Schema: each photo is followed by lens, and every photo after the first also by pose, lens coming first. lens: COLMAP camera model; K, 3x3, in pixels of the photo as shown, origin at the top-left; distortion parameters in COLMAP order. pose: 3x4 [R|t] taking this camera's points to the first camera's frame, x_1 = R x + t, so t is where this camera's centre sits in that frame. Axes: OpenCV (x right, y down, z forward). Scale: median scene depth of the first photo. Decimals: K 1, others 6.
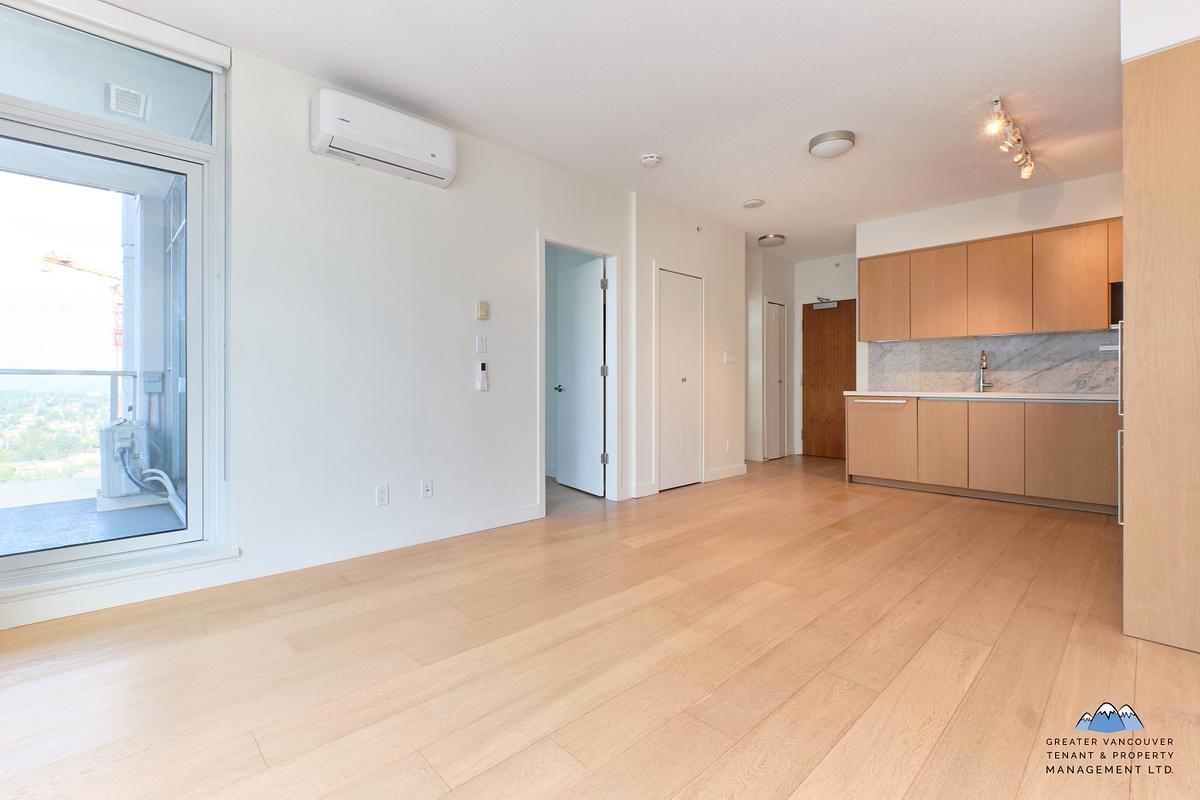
lens RADIAL K [[530.9, 0, 588.8], [0, 530.9, 380.1], [0, 0, 1]] dist [-0.002204, -0.001873]
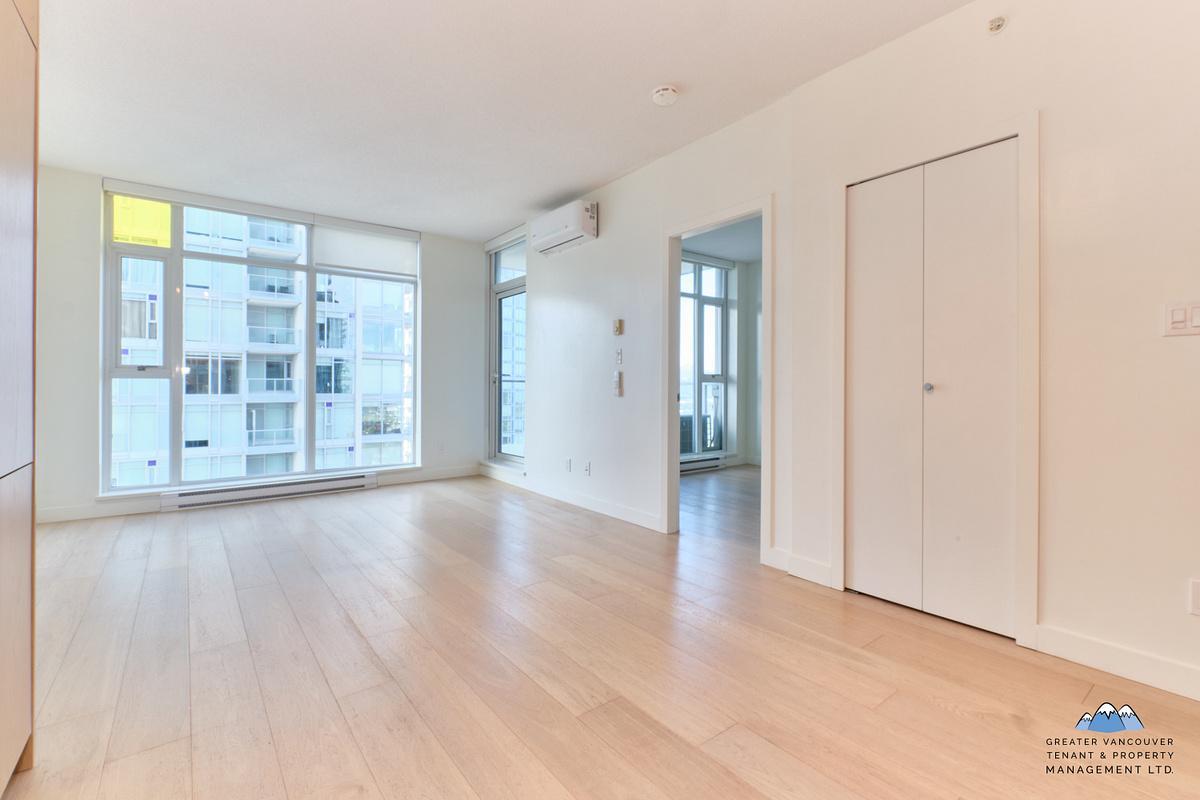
lens RADIAL K [[530.9, 0, 585.3], [0, 530.9, 382.7], [0, 0, 1]] dist [-0.002204, -0.001873]
pose [[-0.108603, -0.010832, -0.994026, 0.675523], [0.000198, 0.999940, -0.010918, 0.000858], [0.994085, -0.001383, -0.108594, 0.743506]]
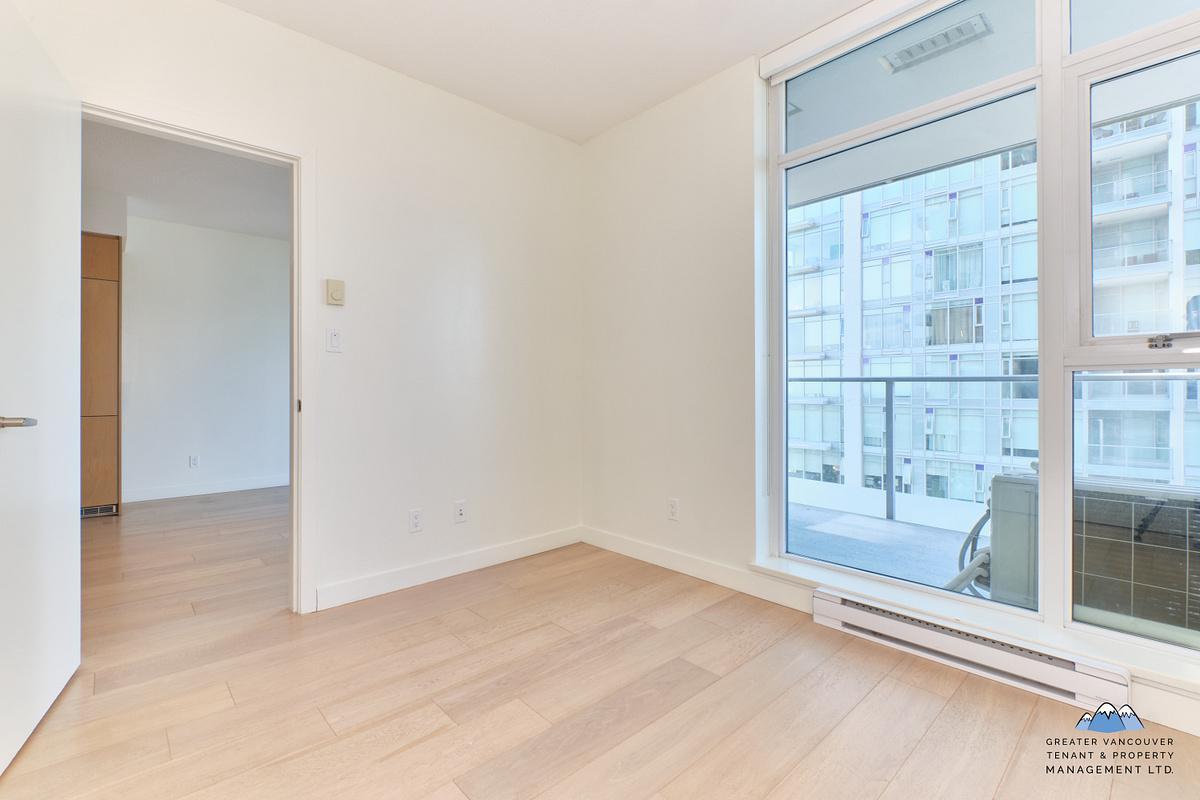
lens RADIAL K [[530.9, 0, 585.5], [0, 530.9, 389.3], [0, 0, 1]] dist [-0.002204, -0.001873]
pose [[-0.999640, 0.000433, 0.026826, -0.358366], [0.000278, 0.999983, -0.005759, 0.001109], [-0.026828, -0.005749, -0.999624, 1.258192]]
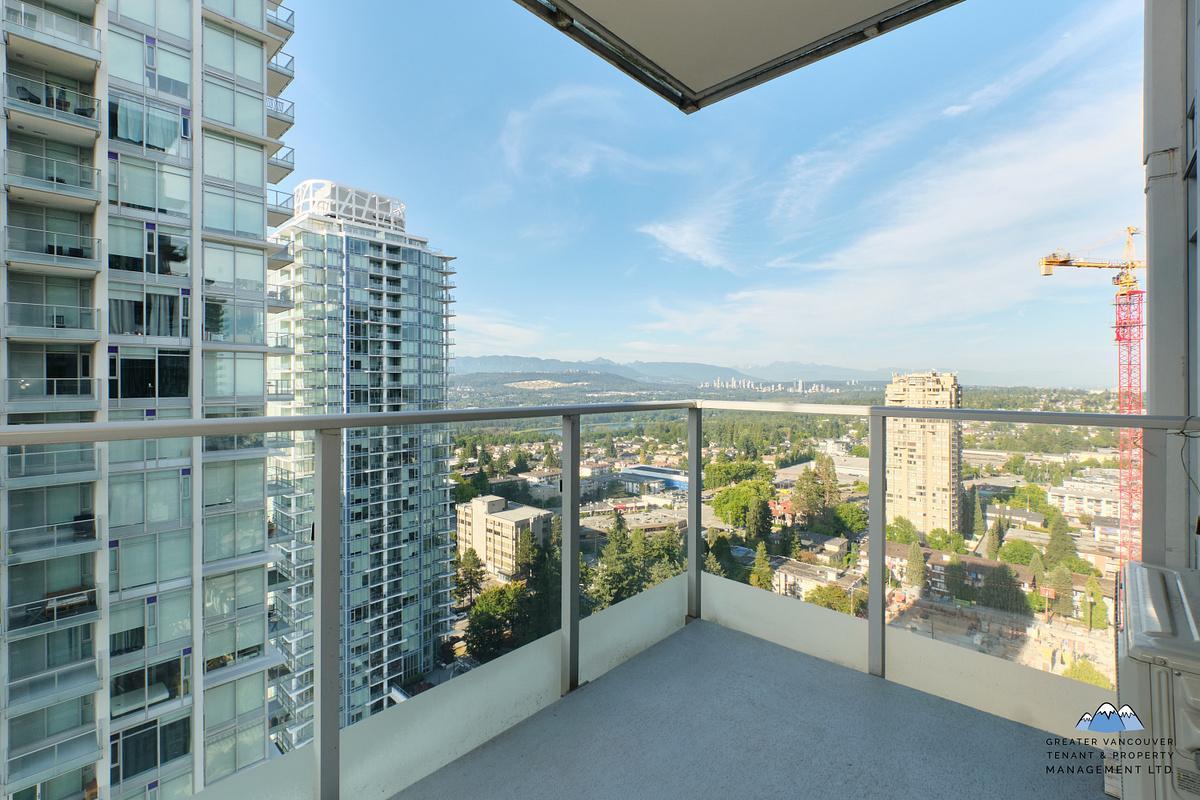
lens RADIAL K [[530.9, 0, 583.1], [0, 530.9, 382.1], [0, 0, 1]] dist [-0.002204, -0.001873]
pose [[0.049614, -0.000710, -0.998768, -0.522471], [0.009290, 0.999957, -0.000250, -0.040695], [0.998725, -0.009266, 0.049619, 0.543635]]
